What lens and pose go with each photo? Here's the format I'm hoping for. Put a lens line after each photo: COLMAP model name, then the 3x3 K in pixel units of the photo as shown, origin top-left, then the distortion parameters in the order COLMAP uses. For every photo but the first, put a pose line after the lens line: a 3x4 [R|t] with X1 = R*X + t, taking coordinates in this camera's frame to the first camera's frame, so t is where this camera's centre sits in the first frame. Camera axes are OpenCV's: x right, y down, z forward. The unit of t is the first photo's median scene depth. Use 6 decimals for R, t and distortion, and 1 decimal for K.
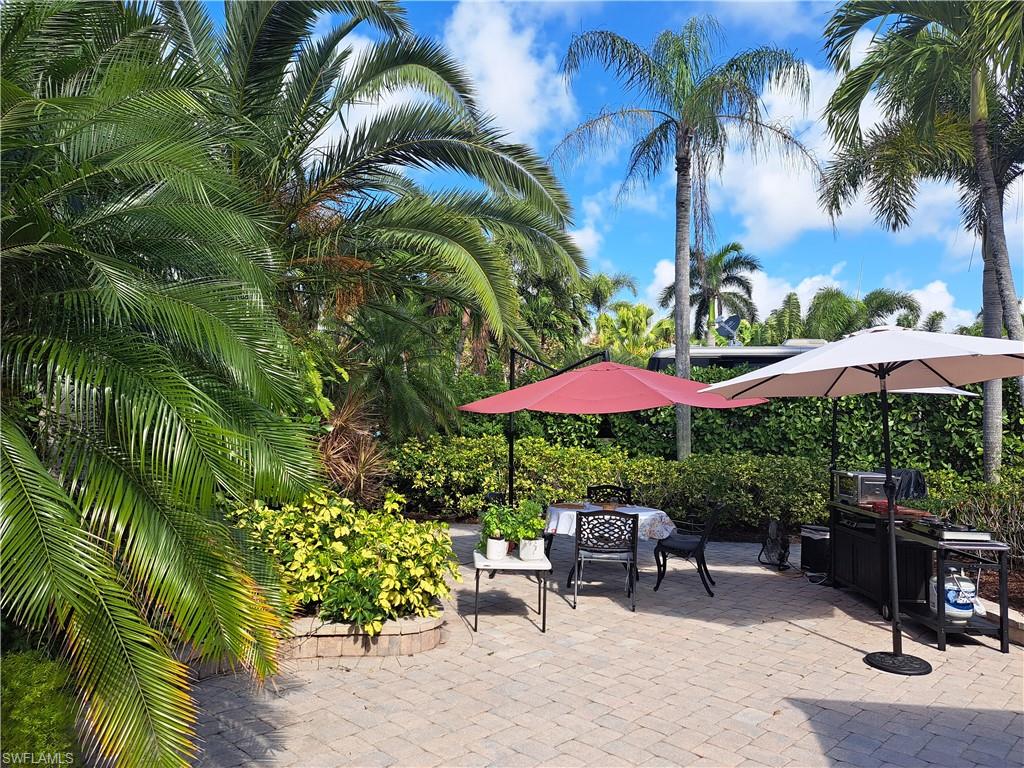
lens RADIAL K [[734.4, 0, 512.0], [0, 734.4, 384.0], [0, 0, 1]] dist [0.080972, -0.117147]
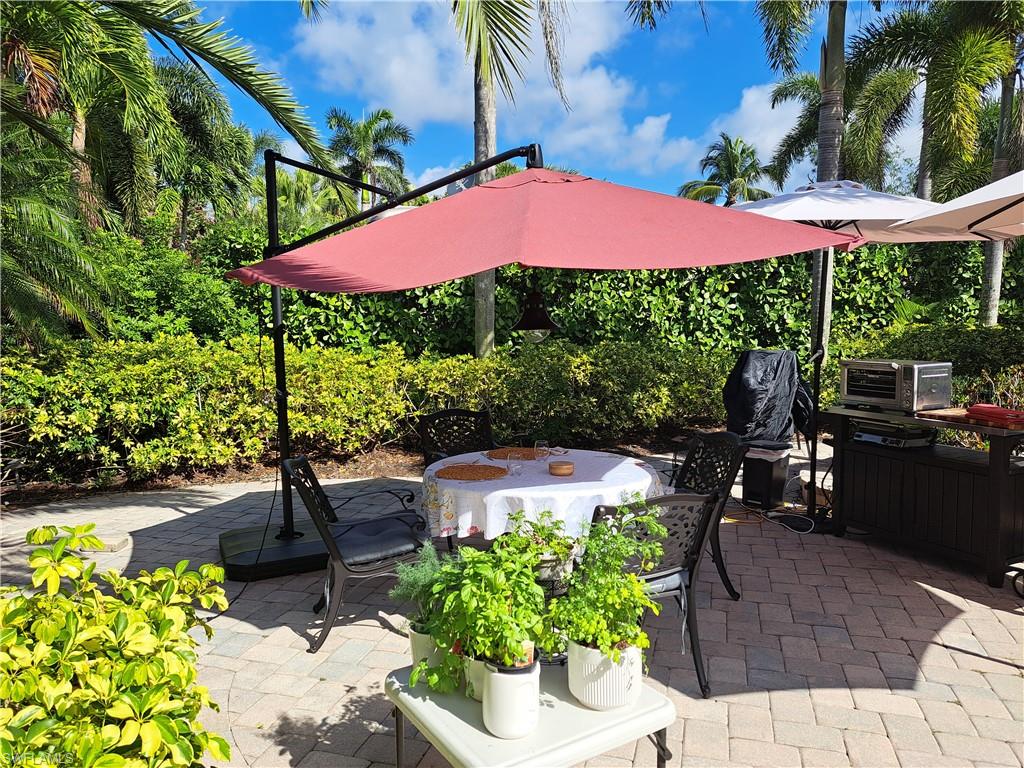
lens RADIAL K [[734.4, 0, 512.0], [0, 734.4, 384.0], [0, 0, 1]] dist [0.080972, -0.117147]
pose [[0.875303, -0.083279, 0.476350, -0.083820], [0.012479, 0.988621, 0.149909, 0.023740], [-0.483414, -0.125271, 0.866382, 0.369515]]
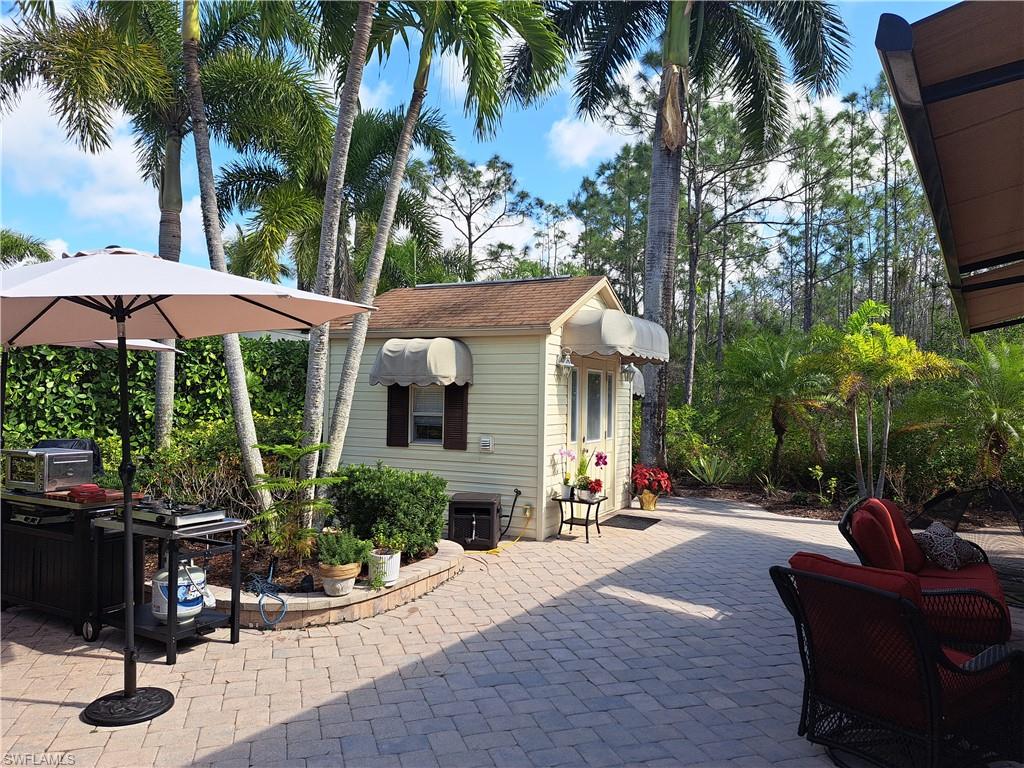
lens RADIAL K [[737.1, 0, 560.3], [0, 737.1, 381.7], [0, 0, 1]] dist [-0.006190, -0.006523]
pose [[0.438143, 0.005644, 0.898888, 0.017944], [-0.048586, 0.998667, 0.017412, 0.007064], [-0.897591, -0.051302, 0.437833, 0.121132]]
